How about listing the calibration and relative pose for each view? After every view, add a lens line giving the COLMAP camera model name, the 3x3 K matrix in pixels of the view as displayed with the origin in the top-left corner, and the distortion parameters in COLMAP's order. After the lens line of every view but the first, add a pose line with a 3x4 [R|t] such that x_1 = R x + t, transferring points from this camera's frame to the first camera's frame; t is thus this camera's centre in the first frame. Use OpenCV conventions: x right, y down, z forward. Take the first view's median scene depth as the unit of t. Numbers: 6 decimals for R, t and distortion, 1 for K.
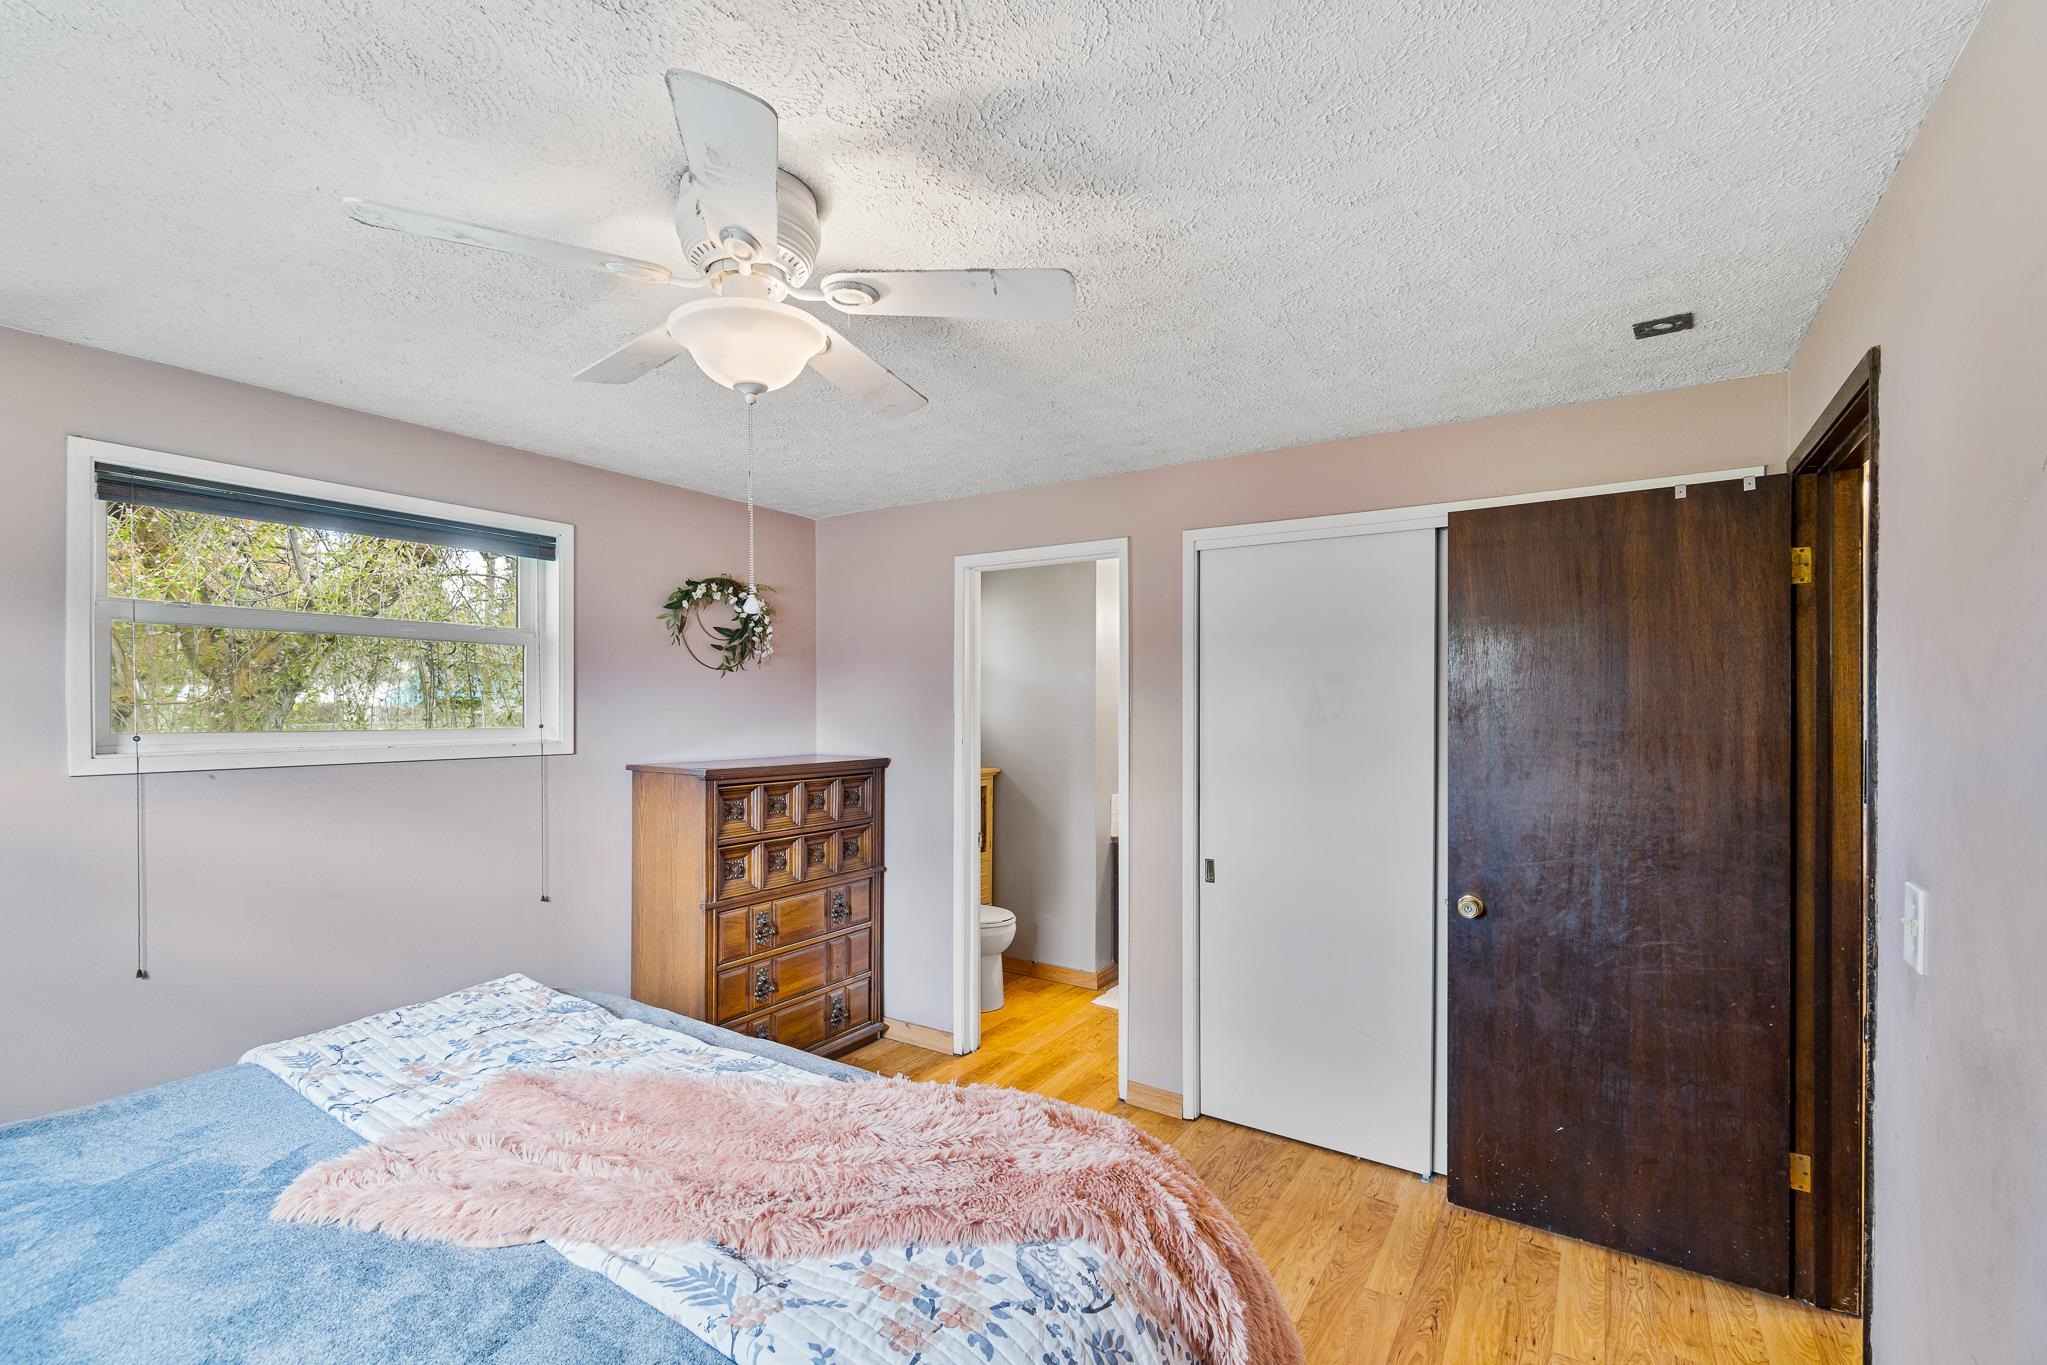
lens RADIAL K [[884.6, 0, 1009.1], [0, 884.6, 711.9], [0, 0, 1]] dist [0.003677, 0.000131]
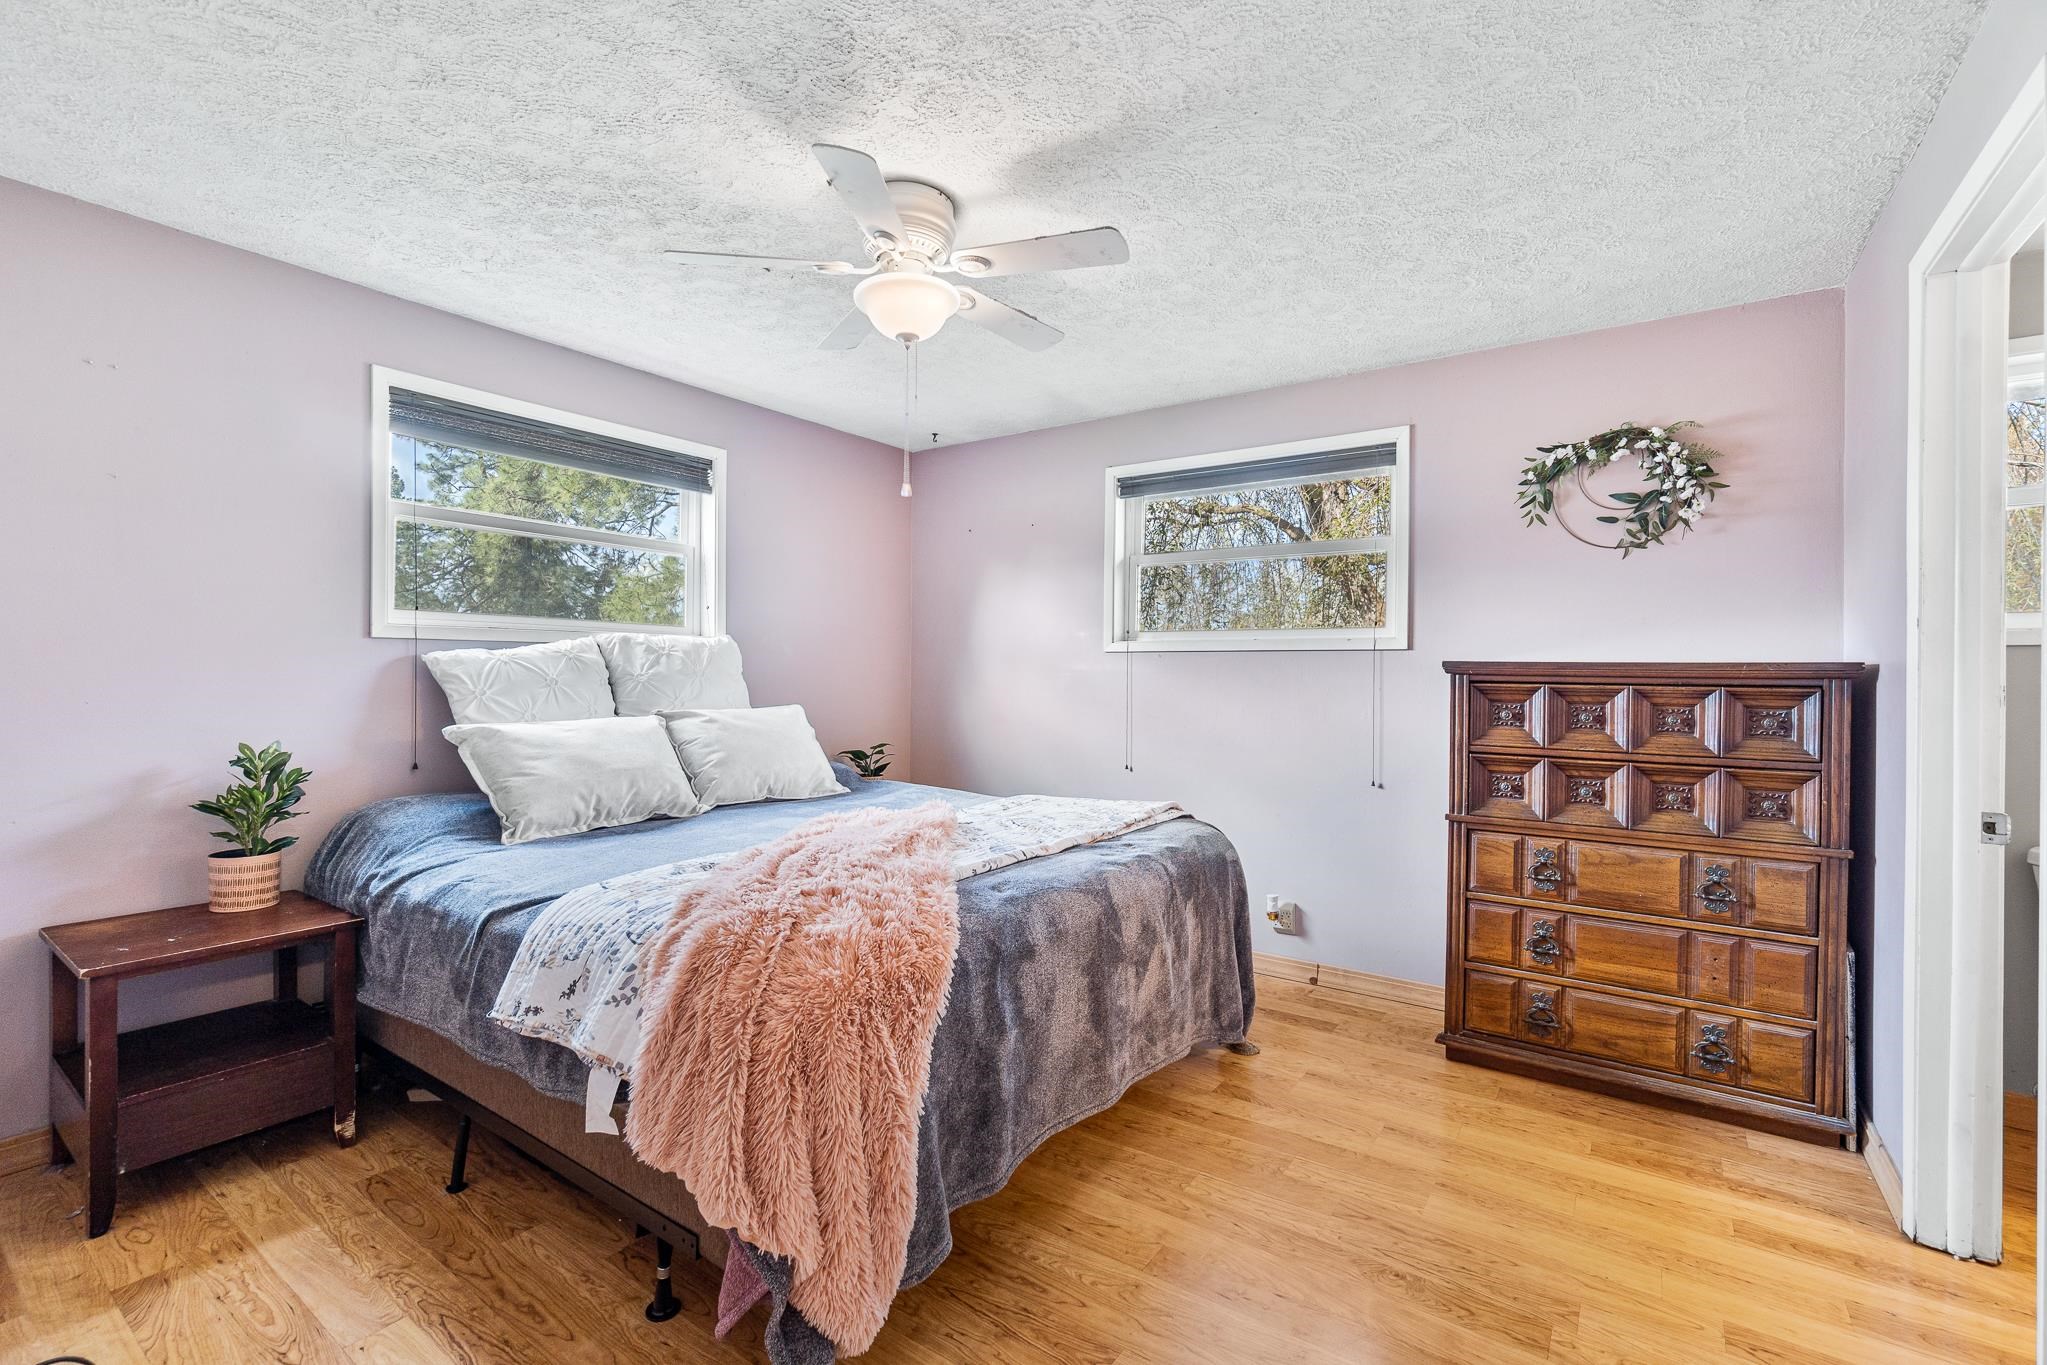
lens RADIAL K [[884.6, 0, 1024.5], [0, 884.6, 676.6], [0, 0, 1]] dist [0.003677, 0.000131]
pose [[-0.001364, 0.001264, -0.999998, 0.480307], [-0.015811, 0.999874, 0.001285, 0.076587], [0.999874, 0.015813, -0.001344, 0.514668]]
